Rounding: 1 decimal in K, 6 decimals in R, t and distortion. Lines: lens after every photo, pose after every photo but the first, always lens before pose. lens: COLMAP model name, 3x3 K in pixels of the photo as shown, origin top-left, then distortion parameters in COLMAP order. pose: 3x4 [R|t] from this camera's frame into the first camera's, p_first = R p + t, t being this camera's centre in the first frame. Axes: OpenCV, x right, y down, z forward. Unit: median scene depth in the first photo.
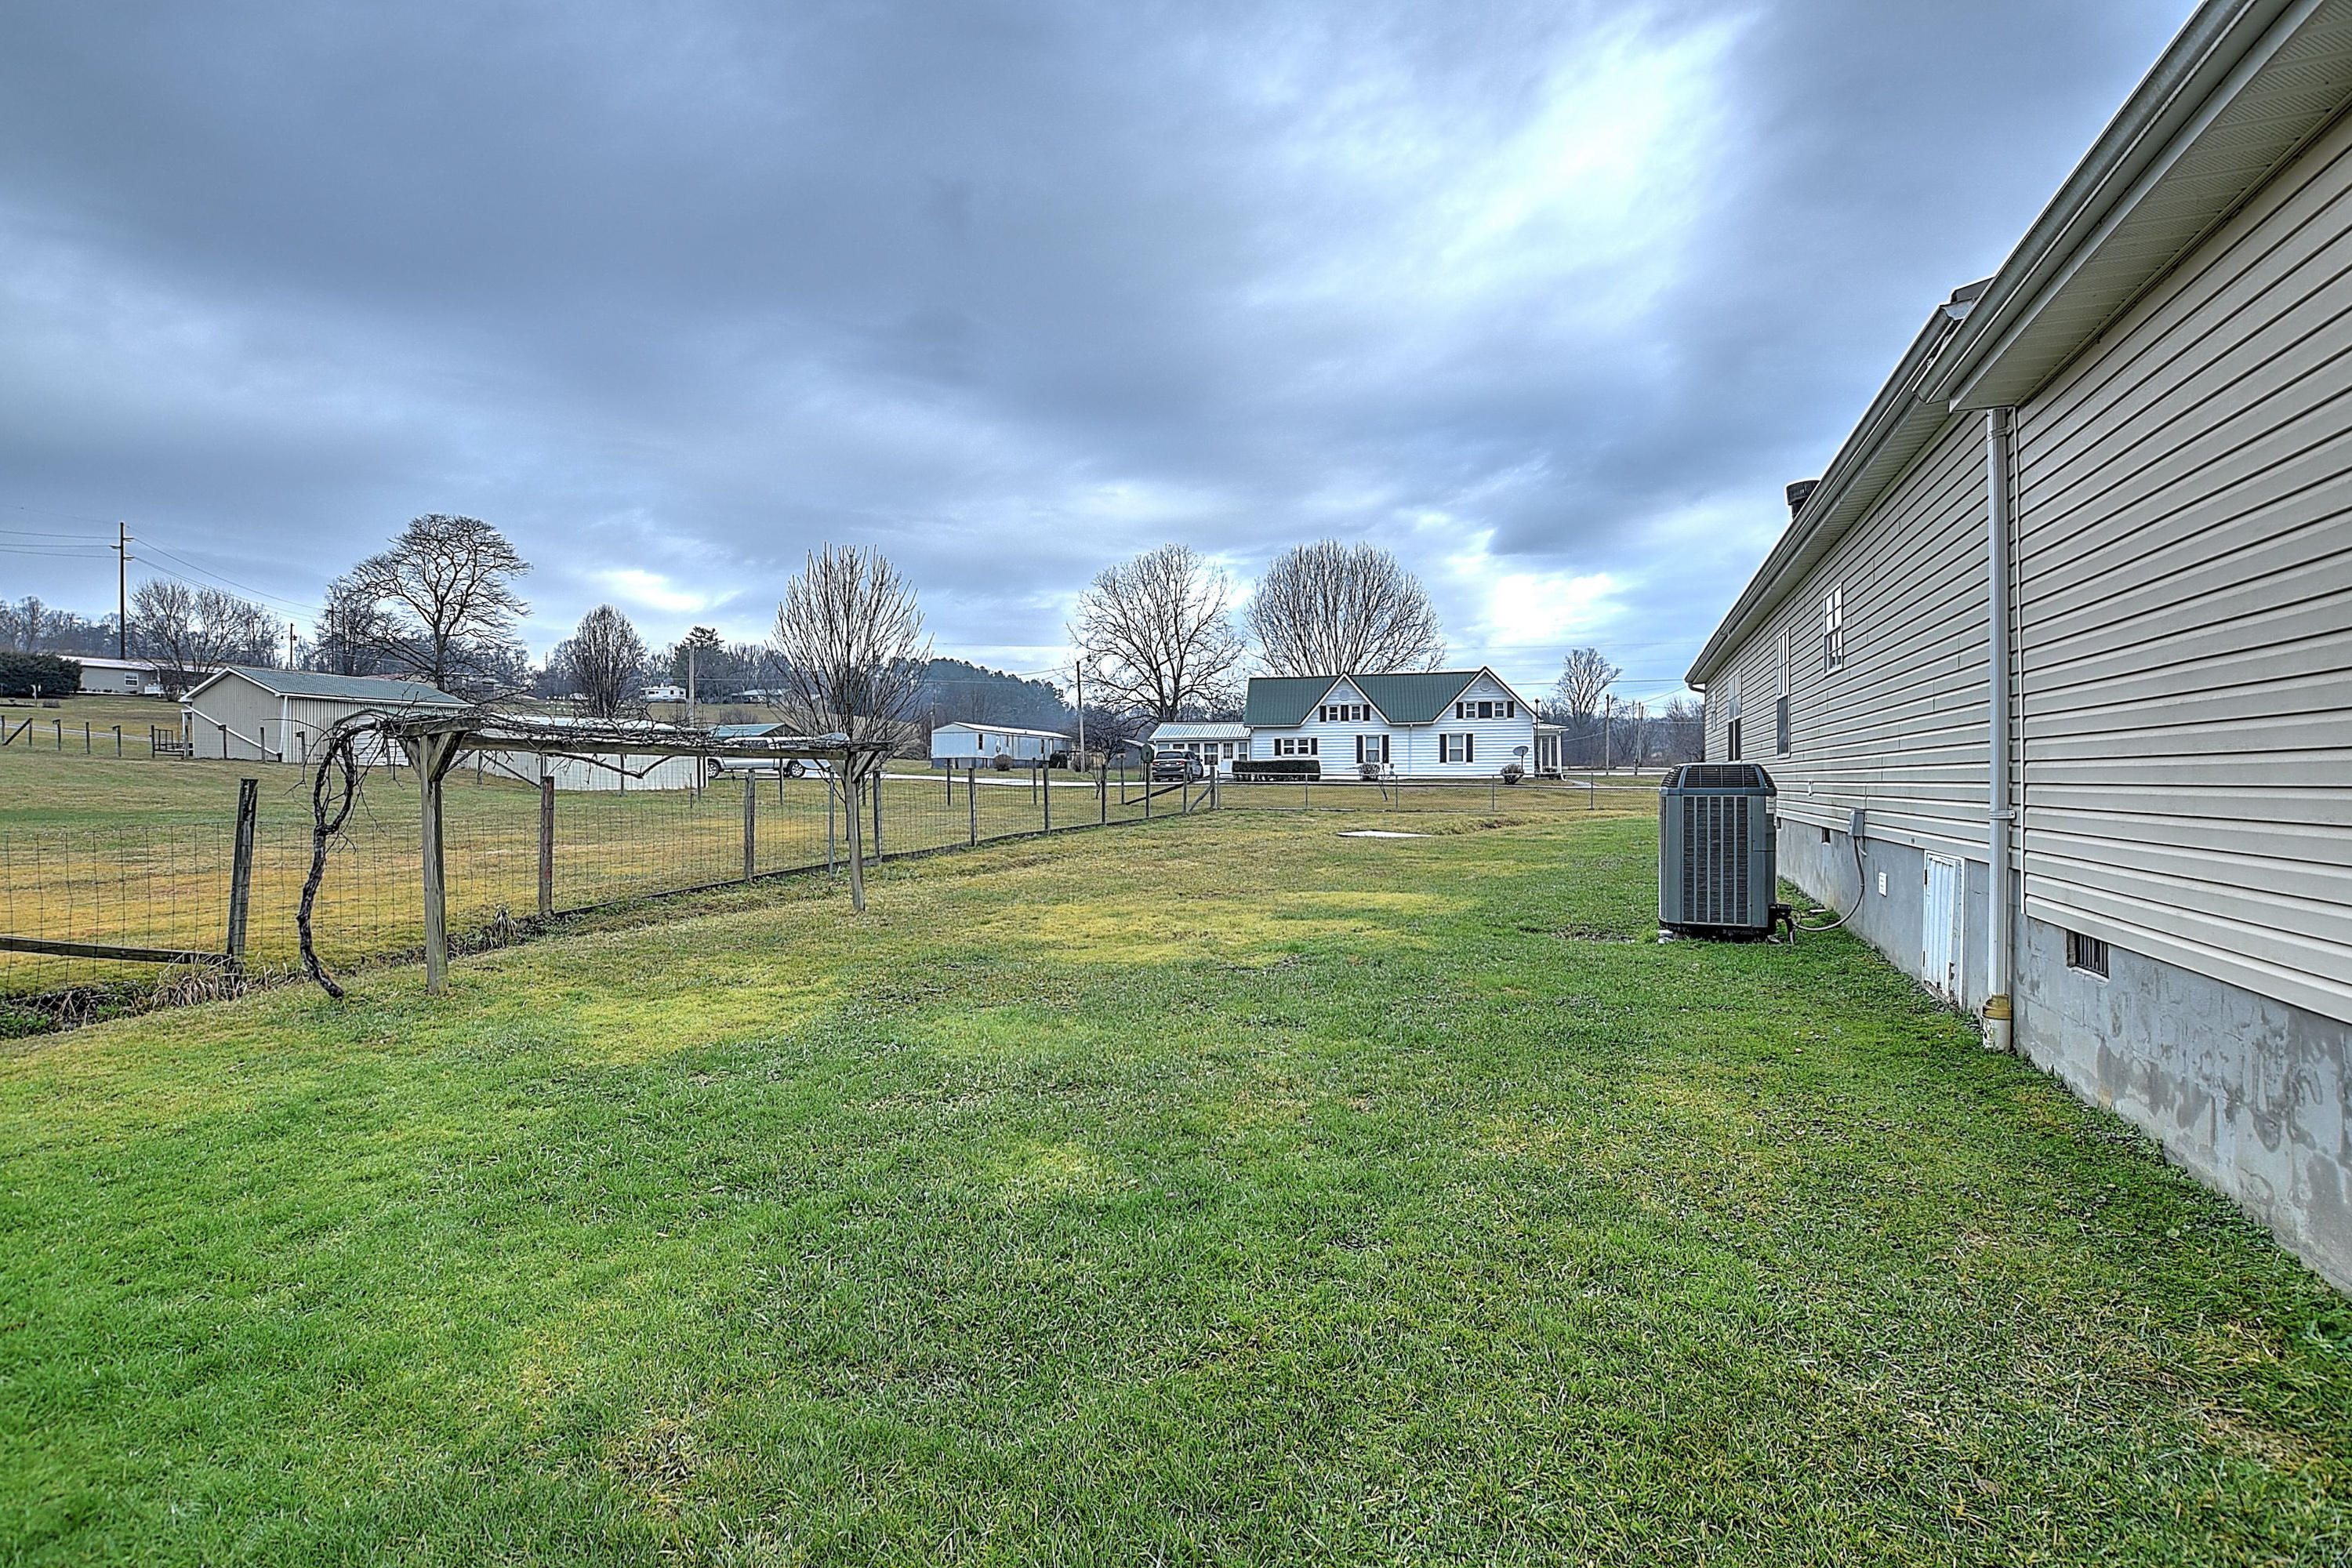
lens RADIAL K [[1047.9, 0, 1157.7], [0, 1047.9, 791.1], [0, 0, 1]] dist [-0.041443, 0.008924]
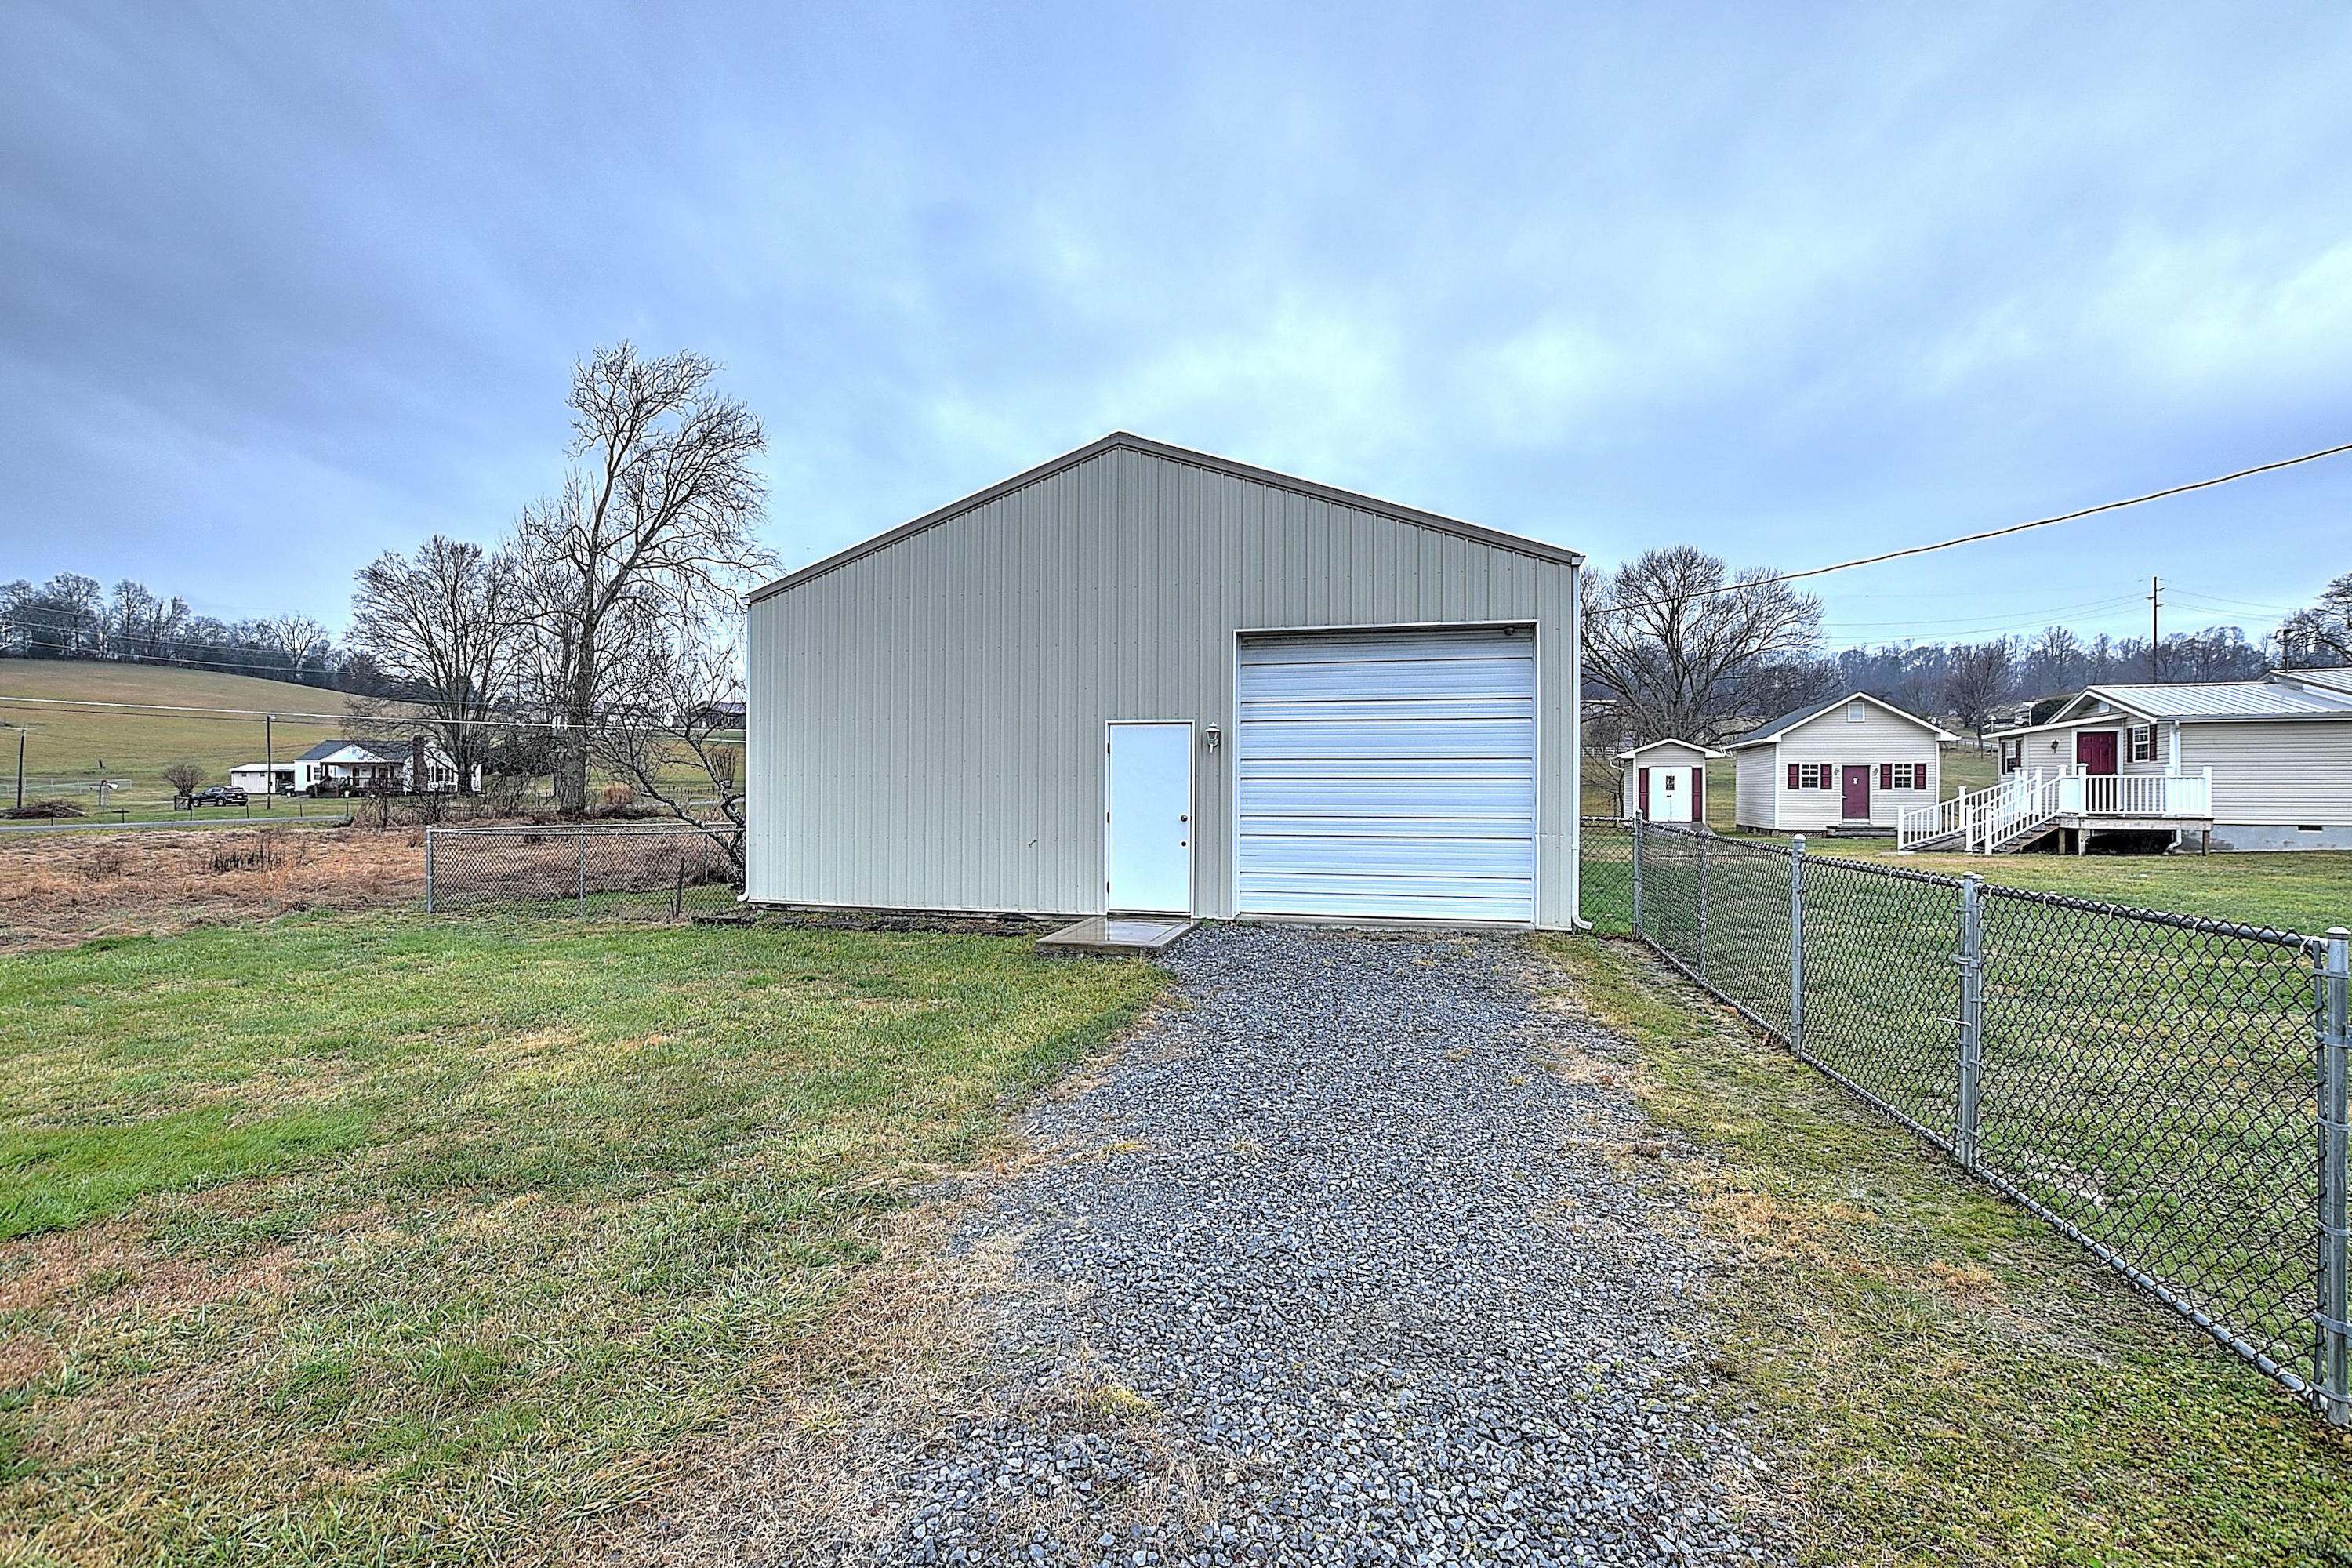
lens RADIAL K [[1047.9, 0, 1157.7], [0, 1047.9, 791.1], [0, 0, 1]] dist [-0.041443, 0.008924]
pose [[-0.027000, 0.008383, -0.999600, 0.586129], [-0.012755, 0.999881, 0.008730, -0.001420], [0.999554, 0.012985, -0.026890, -0.428548]]
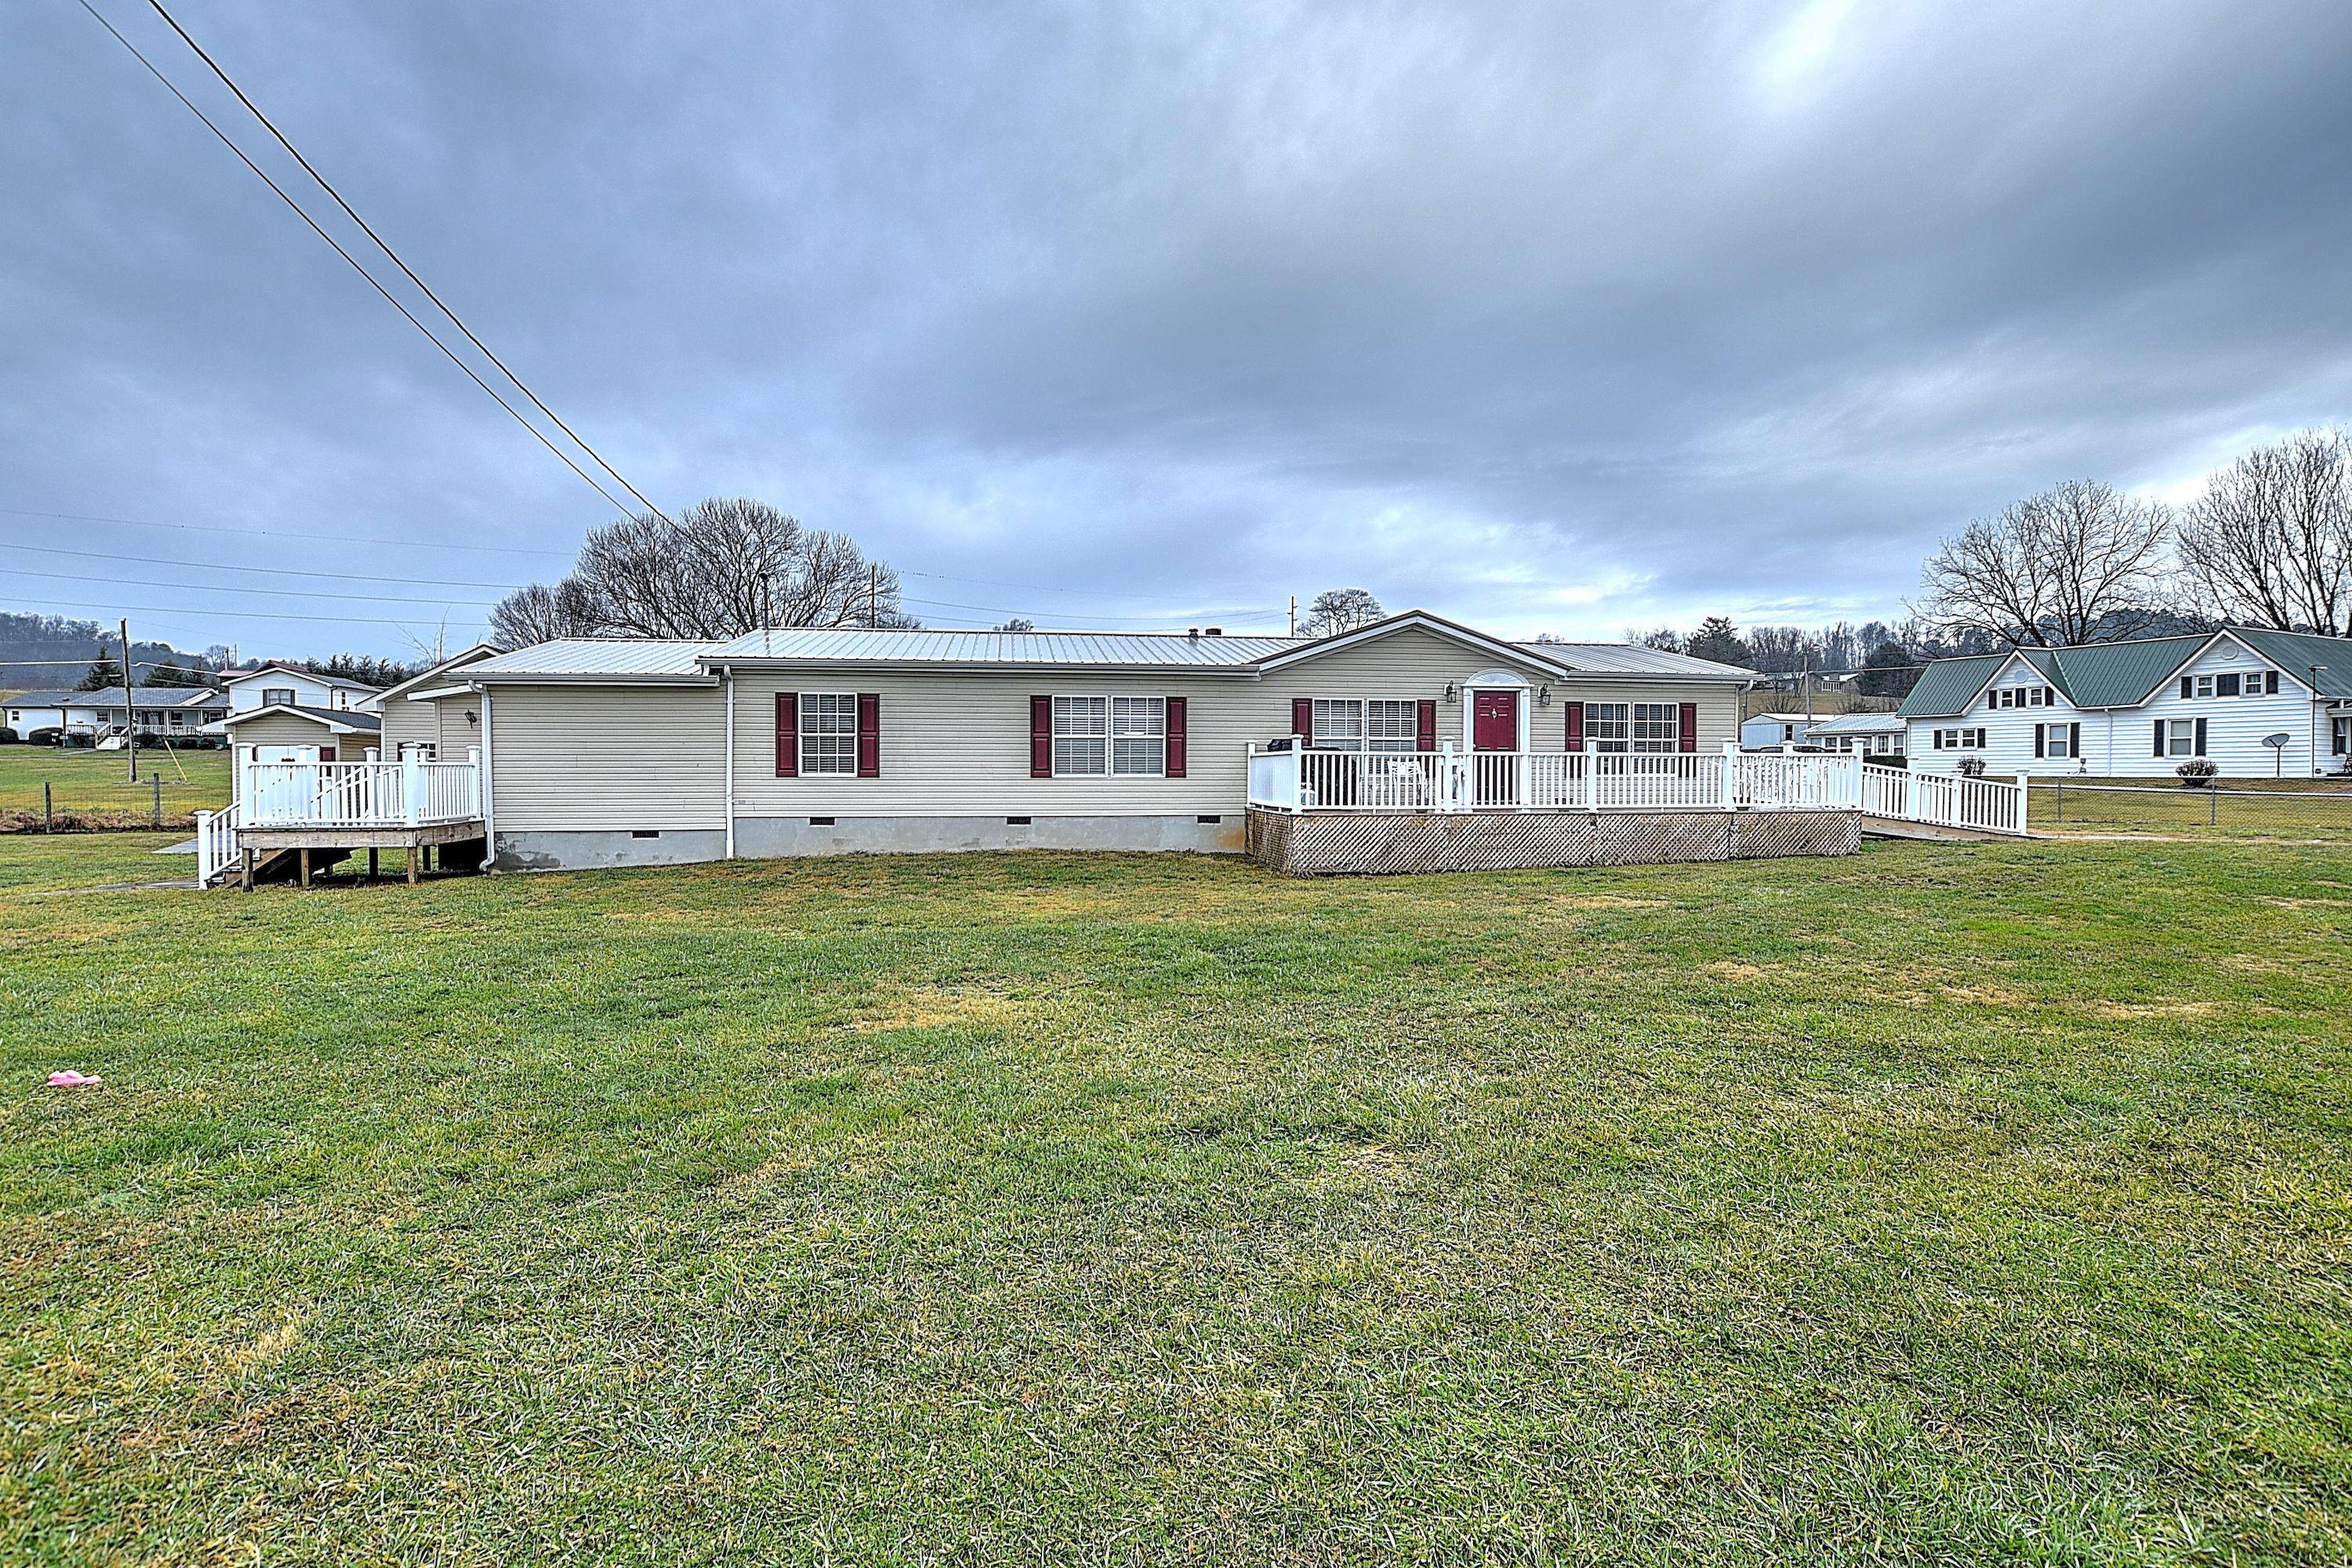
lens RADIAL K [[1047.9, 0, 1157.7], [0, 1047.9, 791.1], [0, 0, 1]] dist [-0.041443, 0.008924]
pose [[0.531132, 0.023867, -0.846953, 0.506012], [-0.011030, 0.999713, 0.021255, -0.009311], [0.847218, -0.001948, 0.531243, -0.024673]]
